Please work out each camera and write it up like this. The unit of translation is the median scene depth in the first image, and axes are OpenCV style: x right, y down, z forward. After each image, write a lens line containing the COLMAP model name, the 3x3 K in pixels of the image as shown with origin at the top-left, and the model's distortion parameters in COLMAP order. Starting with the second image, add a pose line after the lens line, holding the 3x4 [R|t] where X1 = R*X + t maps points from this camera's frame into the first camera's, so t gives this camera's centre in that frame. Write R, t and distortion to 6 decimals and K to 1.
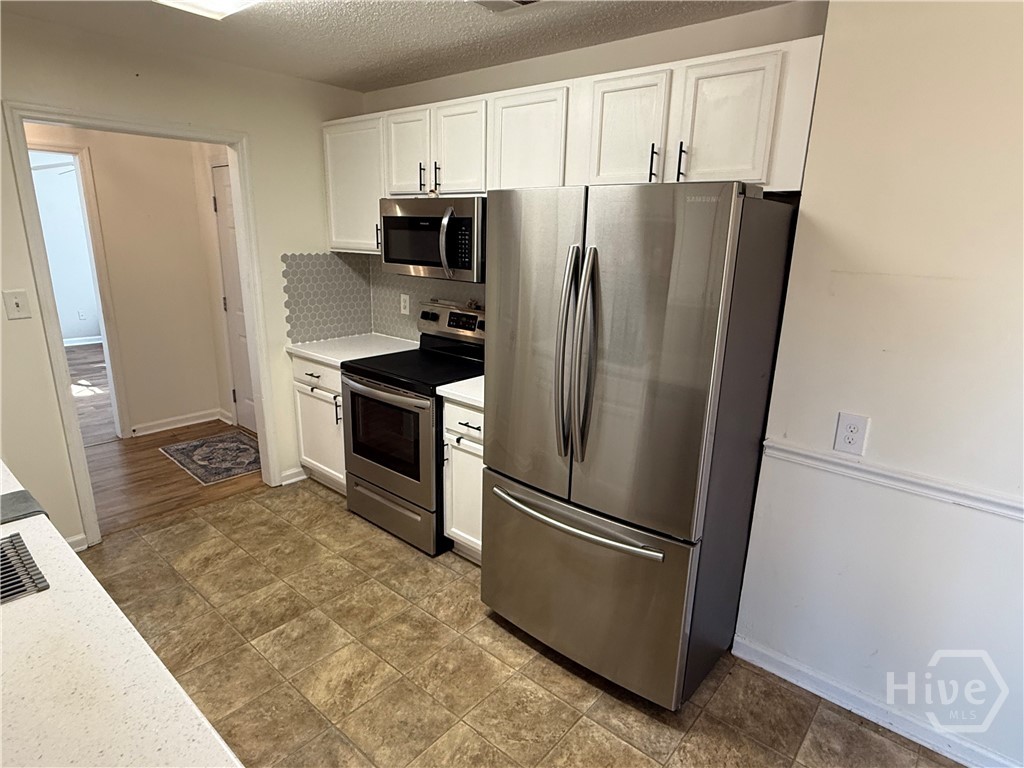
lens RADIAL K [[579.3, 0, 511.7], [0, 579.3, 399.9], [0, 0, 1]] dist [0.000835, 0.002241]
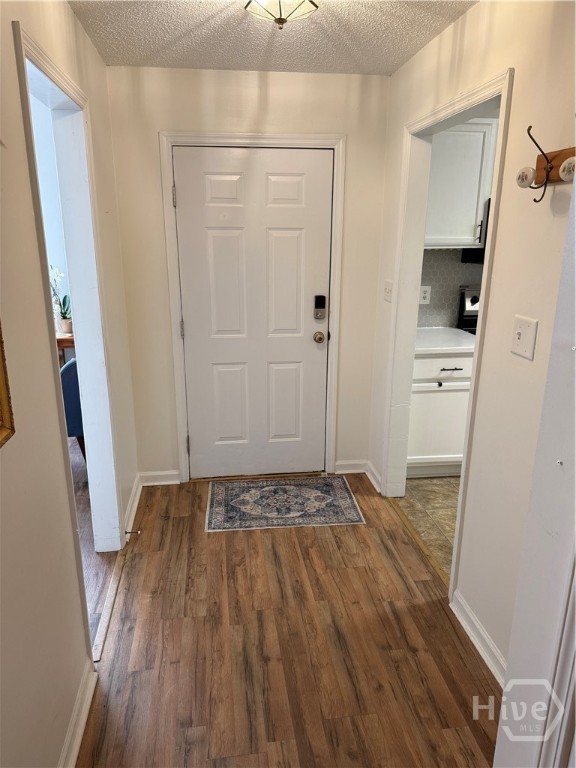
lens RADIAL K [[537.9, 0, 287.3], [0, 537.9, 390.4], [0, 0, 1]] dist [0.040503, -0.001776]
pose [[0.659436, -0.235138, 0.714041, -1.173639], [0.221366, 0.968448, 0.114478, -0.171609], [-0.718430, 0.082574, 0.690681, 0.517057]]
